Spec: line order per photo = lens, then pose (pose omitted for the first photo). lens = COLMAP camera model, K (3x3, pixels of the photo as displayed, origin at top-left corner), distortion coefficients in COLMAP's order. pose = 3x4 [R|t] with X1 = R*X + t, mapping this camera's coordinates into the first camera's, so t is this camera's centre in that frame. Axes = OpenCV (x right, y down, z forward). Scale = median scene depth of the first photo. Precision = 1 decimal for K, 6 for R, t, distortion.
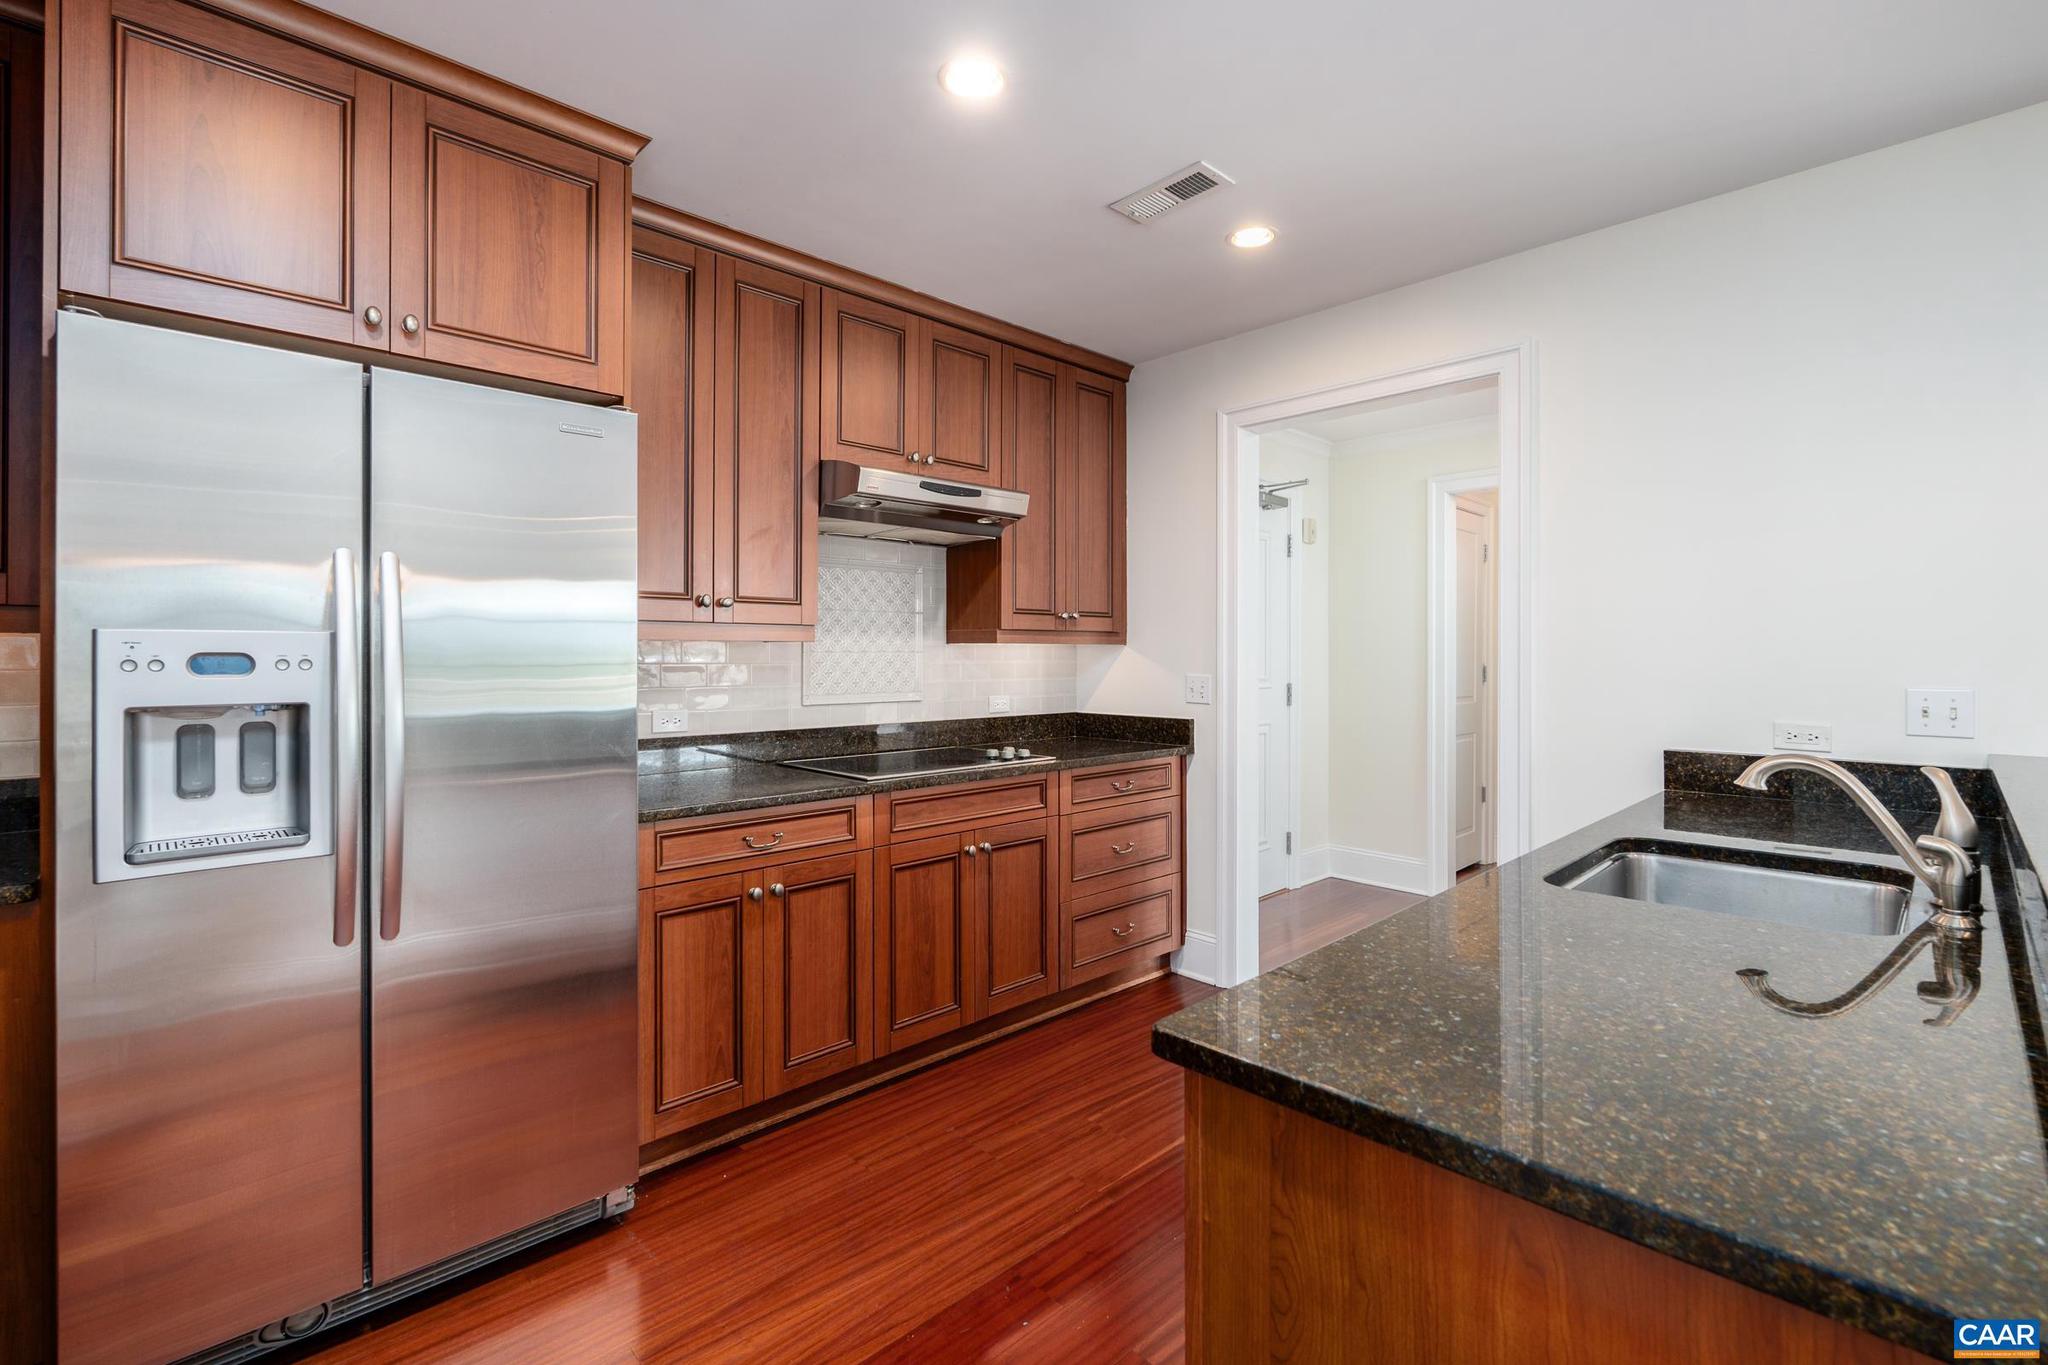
lens RADIAL K [[910.2, 0, 1045.4], [0, 910.2, 652.6], [0, 0, 1]] dist [-0.006102, 0.000958]
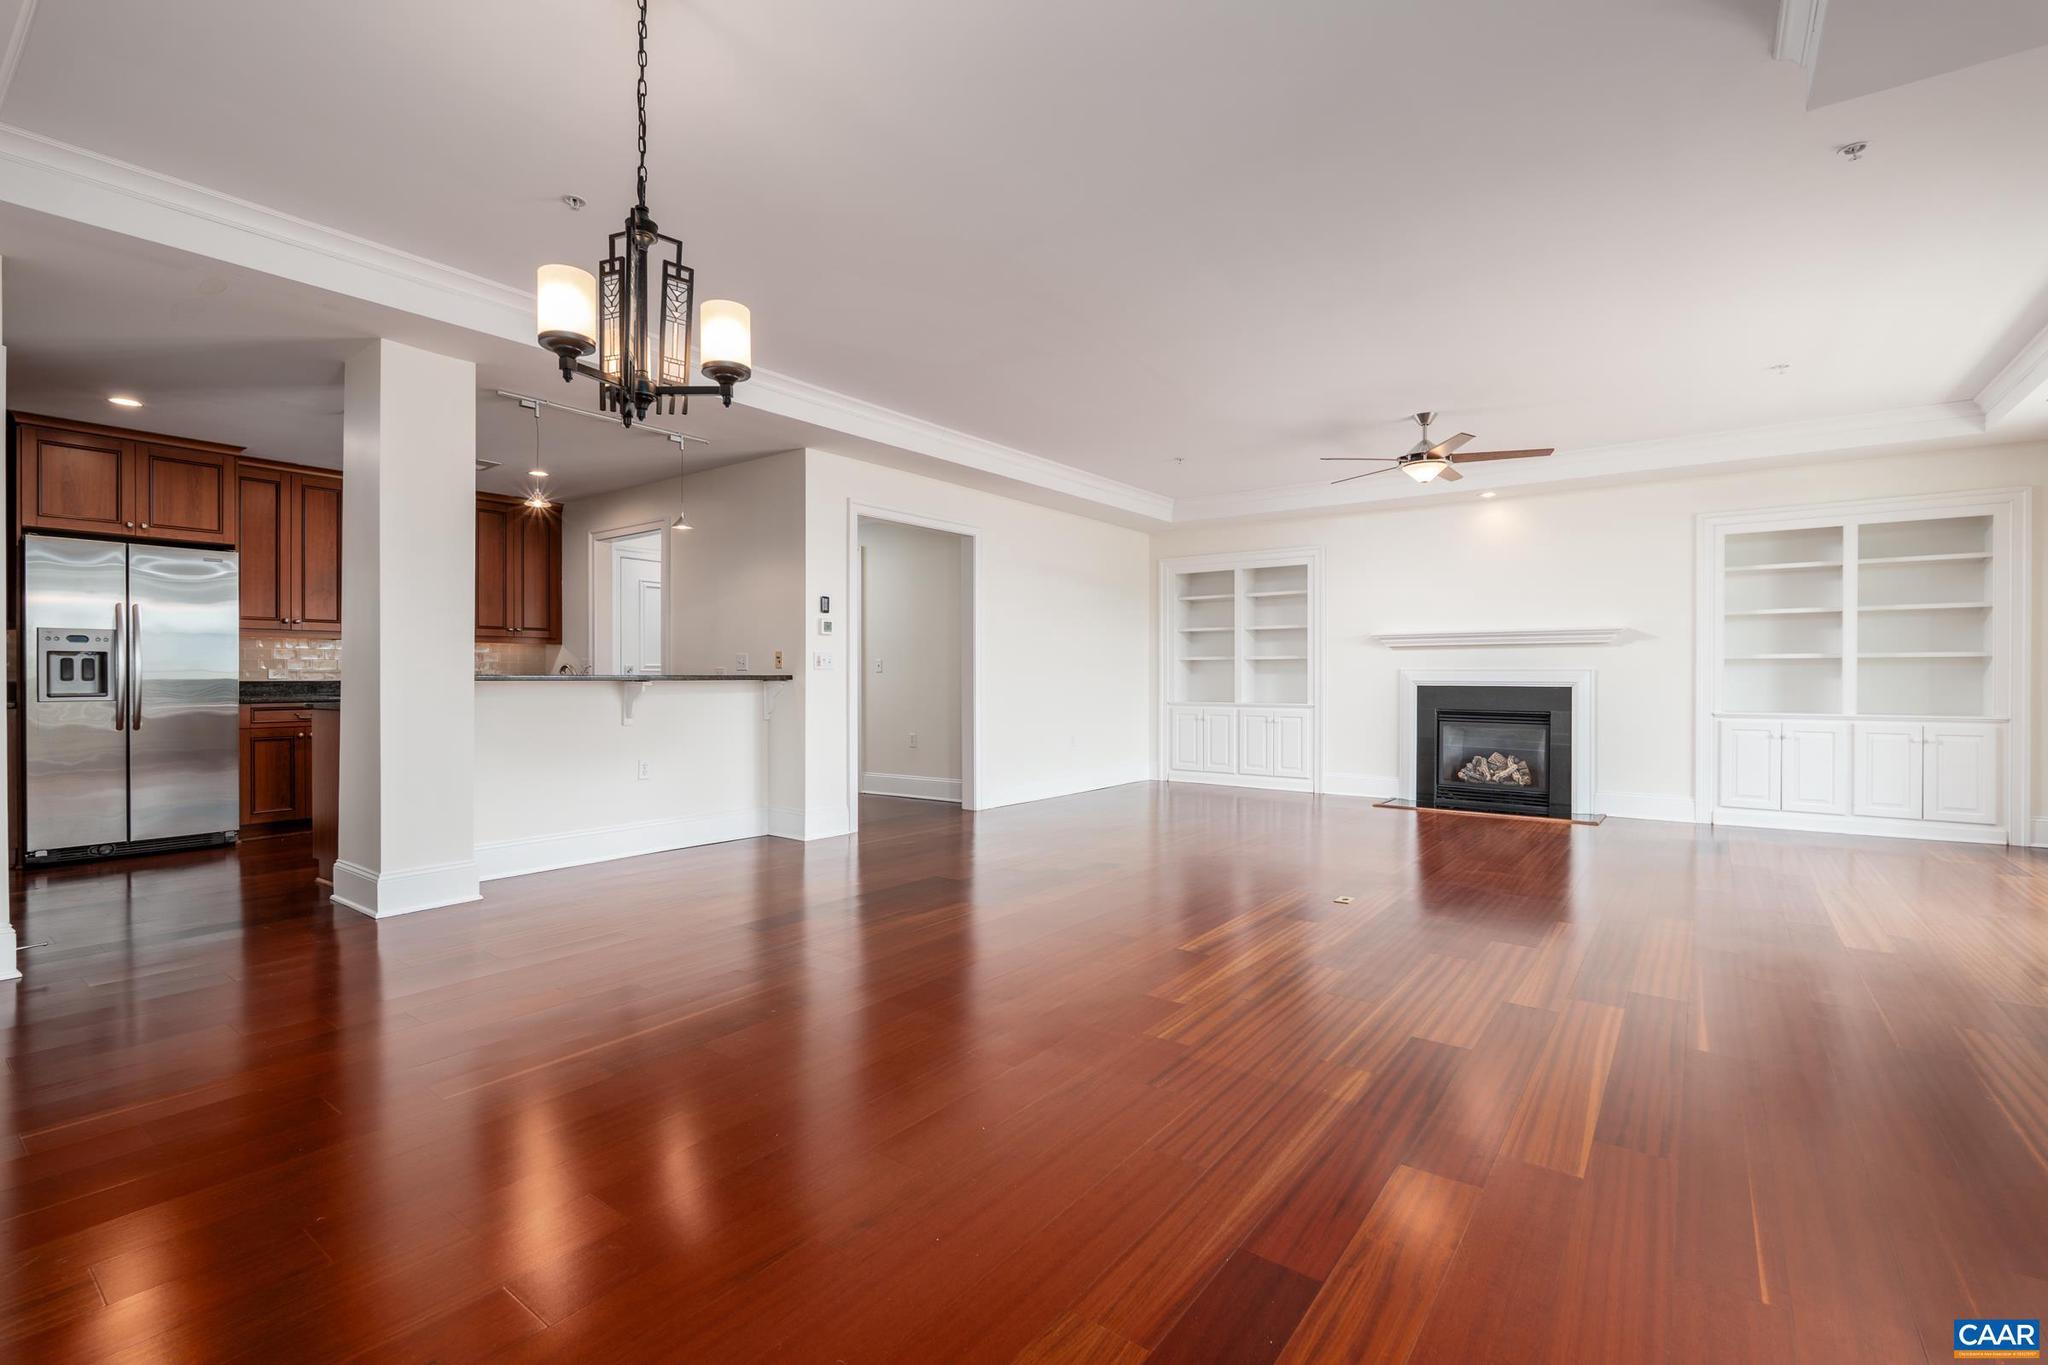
lens RADIAL K [[910.2, 0, 1044.6], [0, 910.2, 676.9], [0, 0, 1]] dist [-0.006102, 0.000958]
pose [[0.986513, -0.004706, 0.163618, 1.769855], [0.004736, 0.999989, 0.000207, 0.145971], [-0.163617, 0.000571, 0.986524, -2.471658]]
